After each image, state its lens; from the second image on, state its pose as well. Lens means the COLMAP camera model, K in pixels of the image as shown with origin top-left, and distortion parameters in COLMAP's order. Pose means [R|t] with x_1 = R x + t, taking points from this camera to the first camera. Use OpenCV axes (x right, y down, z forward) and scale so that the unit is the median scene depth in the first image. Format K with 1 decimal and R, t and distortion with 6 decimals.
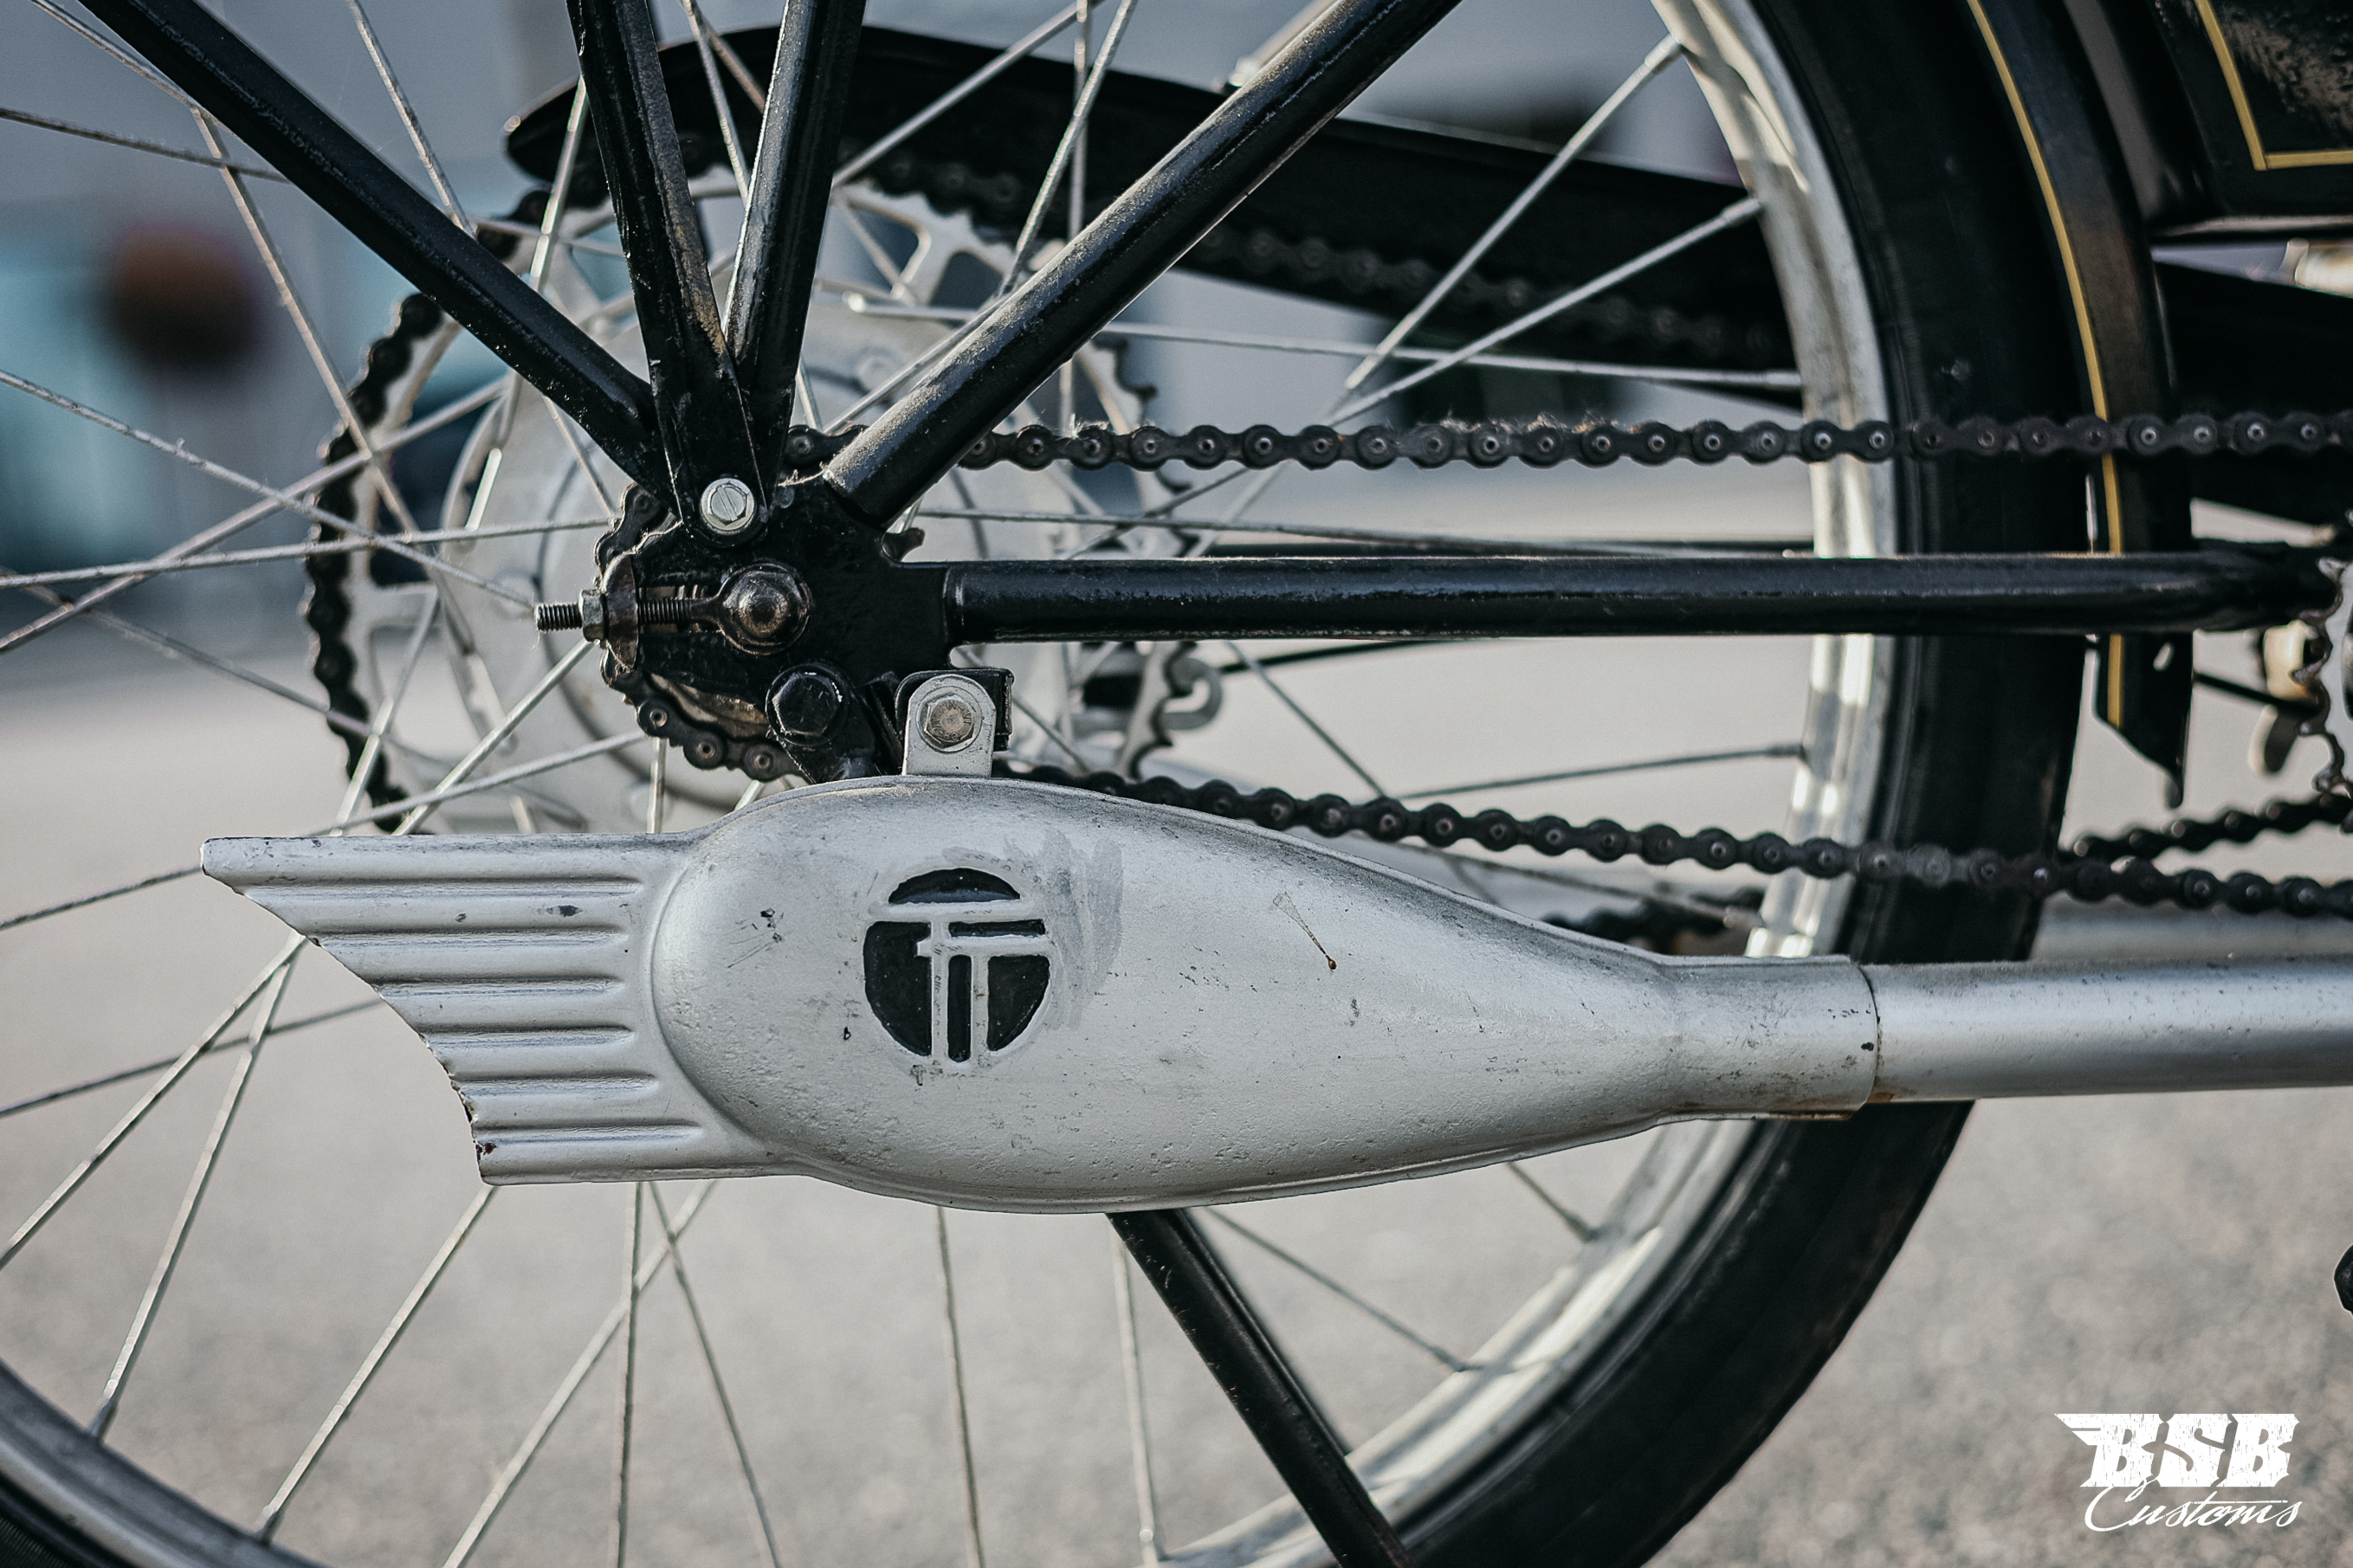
lens RADIAL K [[3664.1, 0, 1178.6], [0, 3664.1, 779.0], [0, 0, 1]] dist [-0.008084, 0.000000]
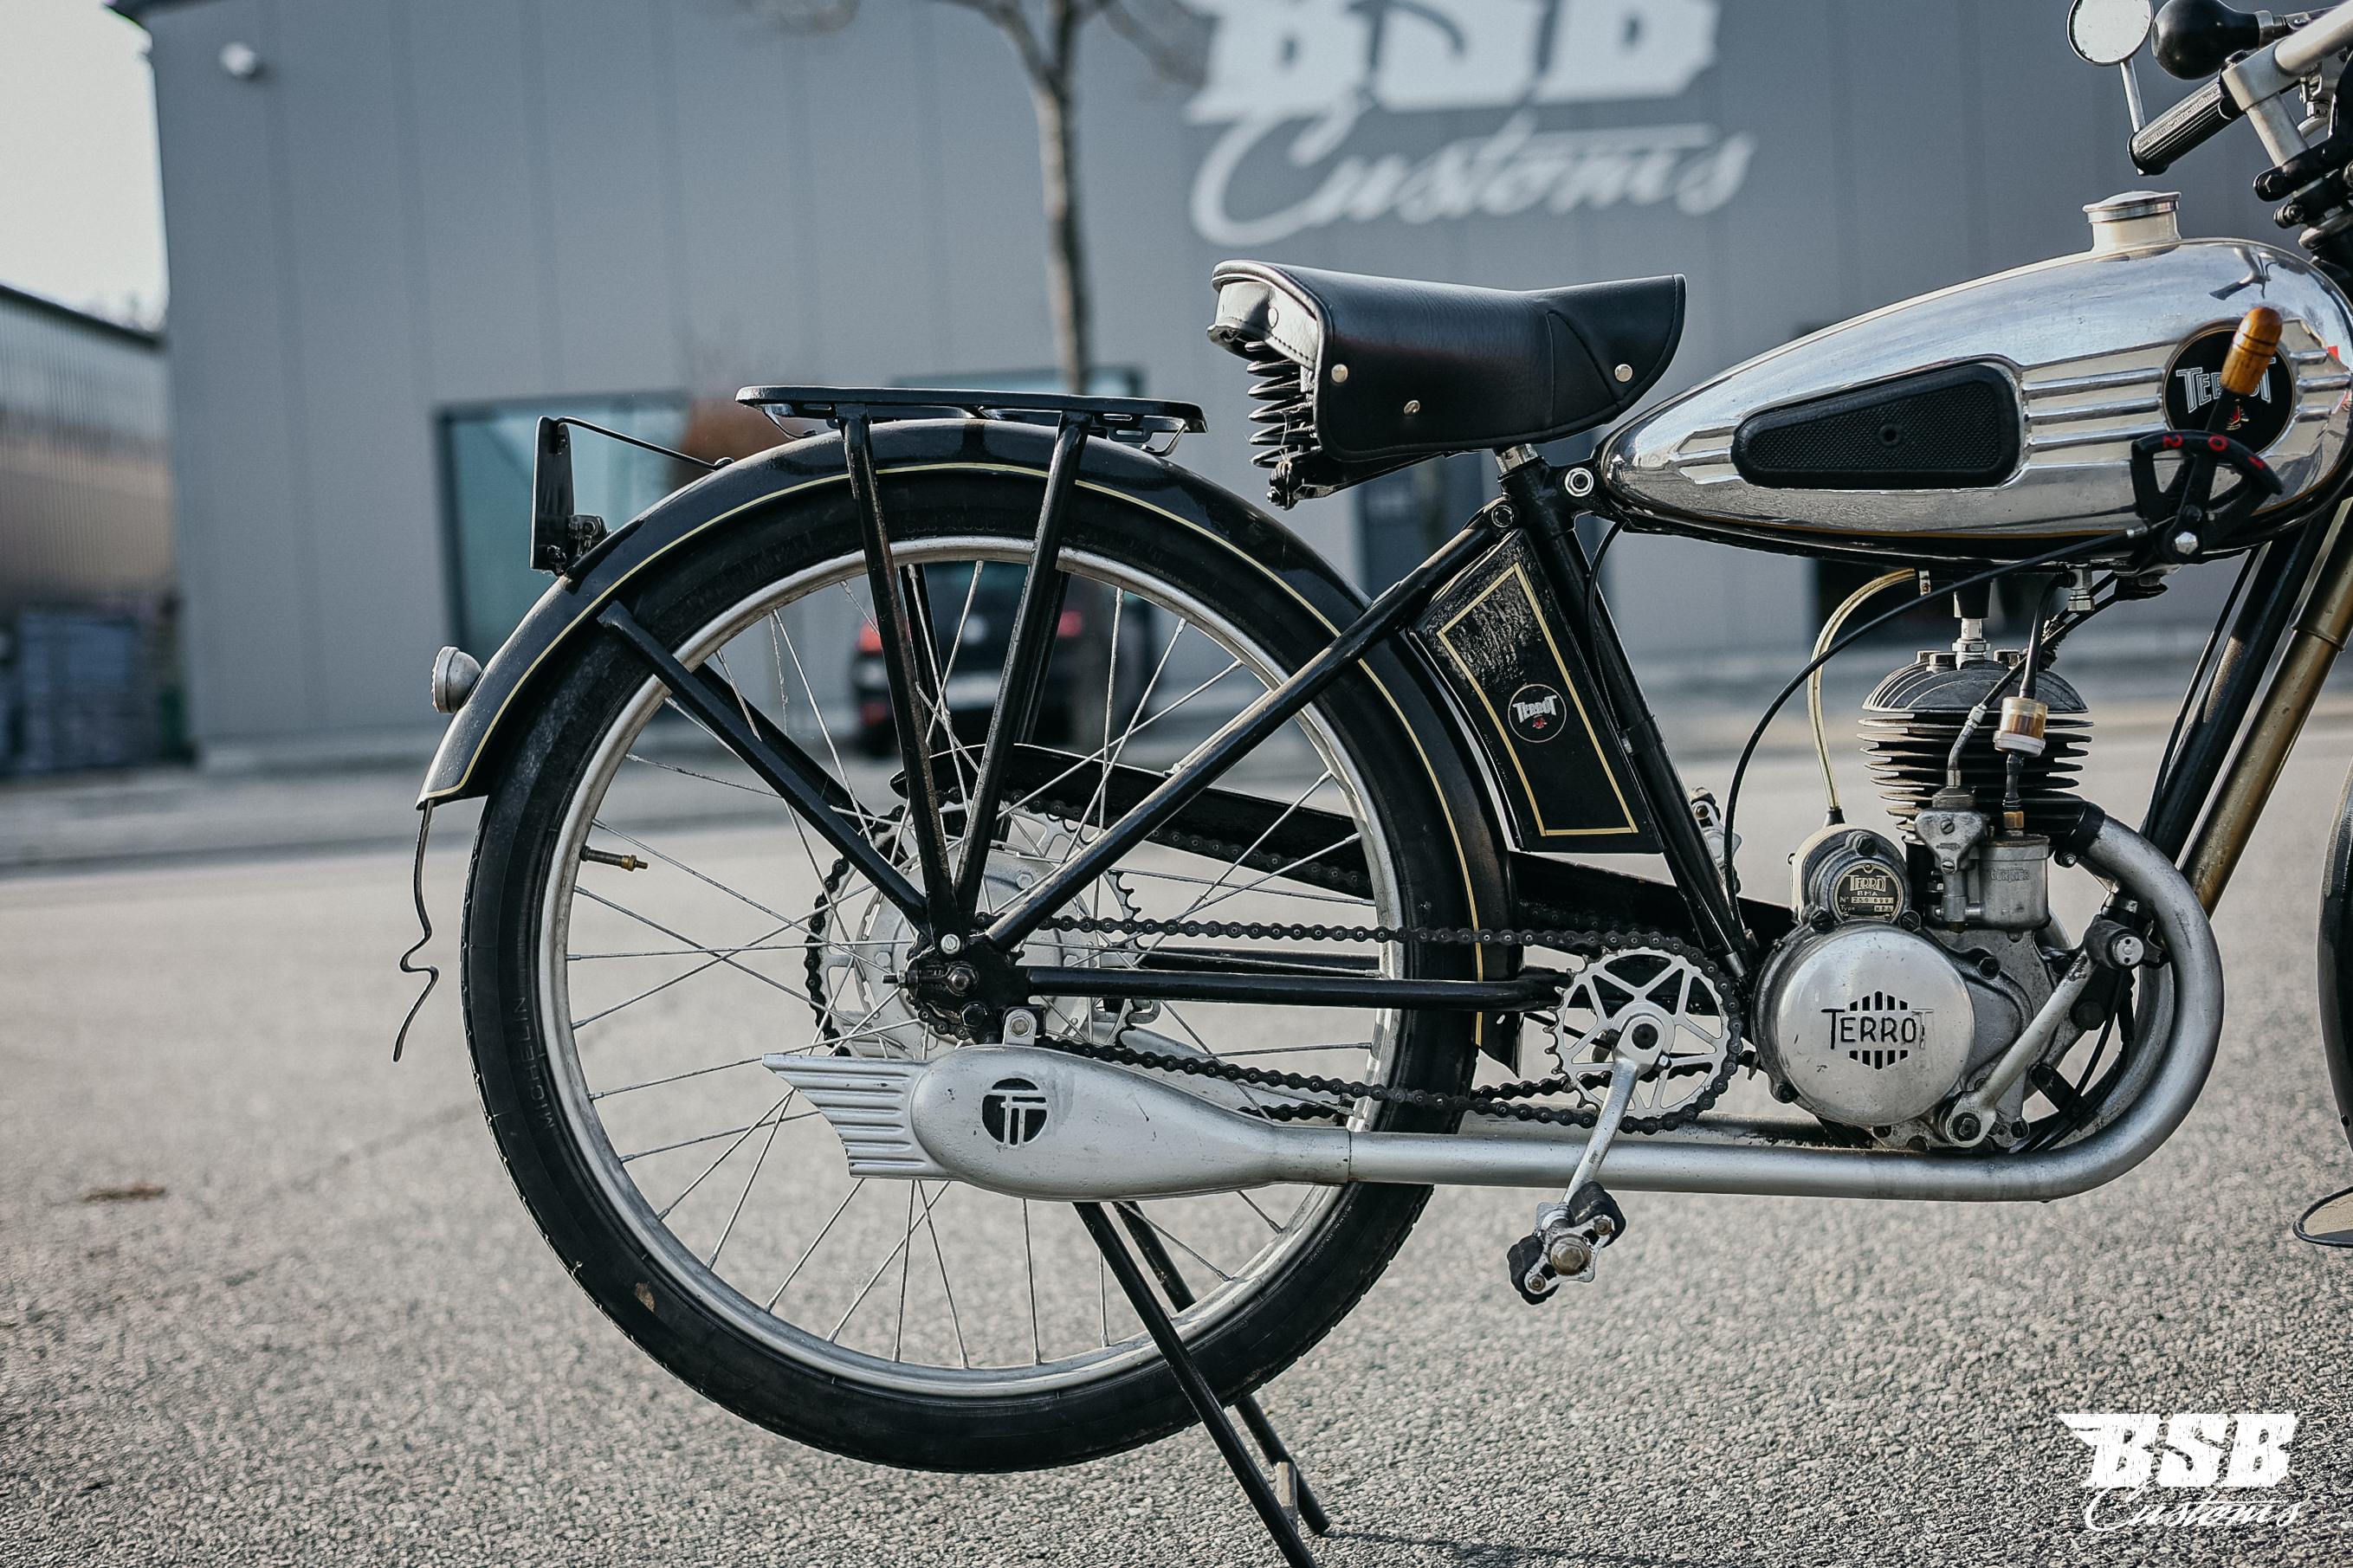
lens RADIAL K [[3664.1, 0, 1159.9], [0, 3664.1, 829.9], [0, 0, 1]] dist [-0.008084, 0.000000]
pose [[0.988532, 0.048897, -0.142876, 0.407011], [-0.052085, 0.998468, -0.018655, -0.110134], [0.141745, 0.025883, 0.989565, -1.656268]]
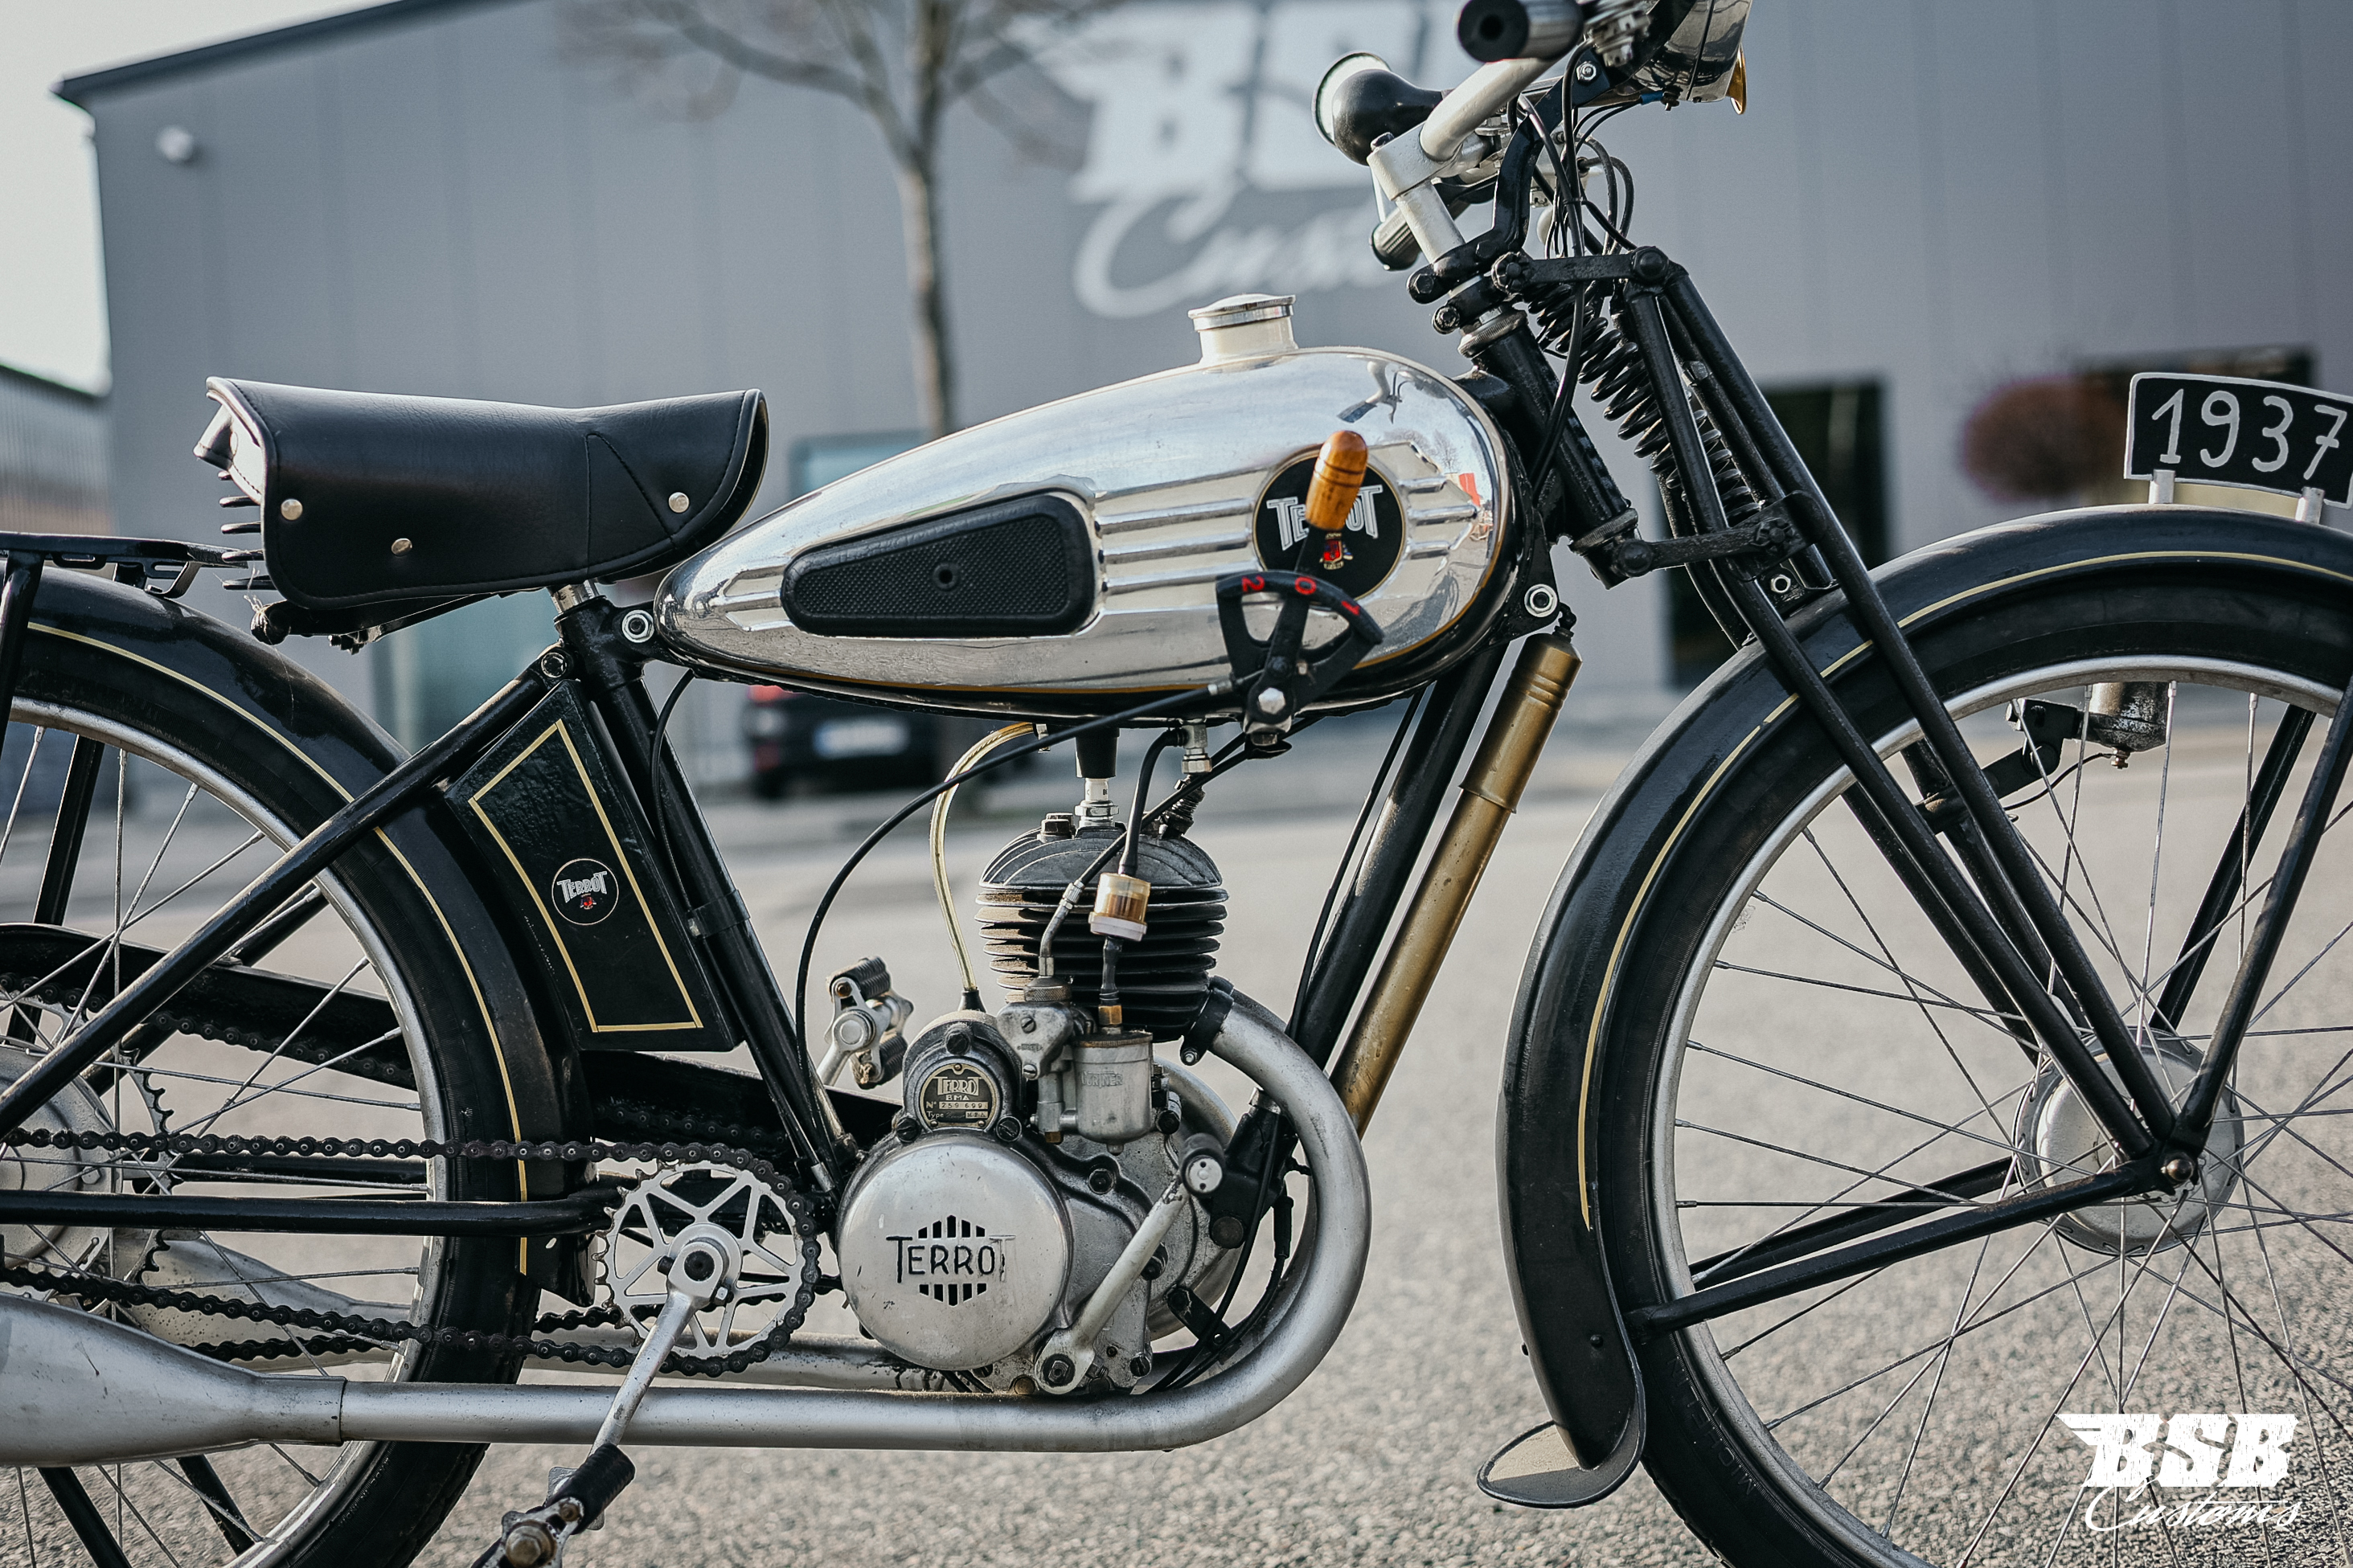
lens RADIAL K [[3432.1, 0, 1187.4], [0, 3432.1, 752.6], [0, 0, 1]] dist [0.007045, 0.000000]
pose [[0.991876, 0.038258, -0.121318, 0.932149], [-0.044653, 0.997728, -0.050440, -0.254180], [0.119113, 0.055448, 0.991331, -1.100962]]
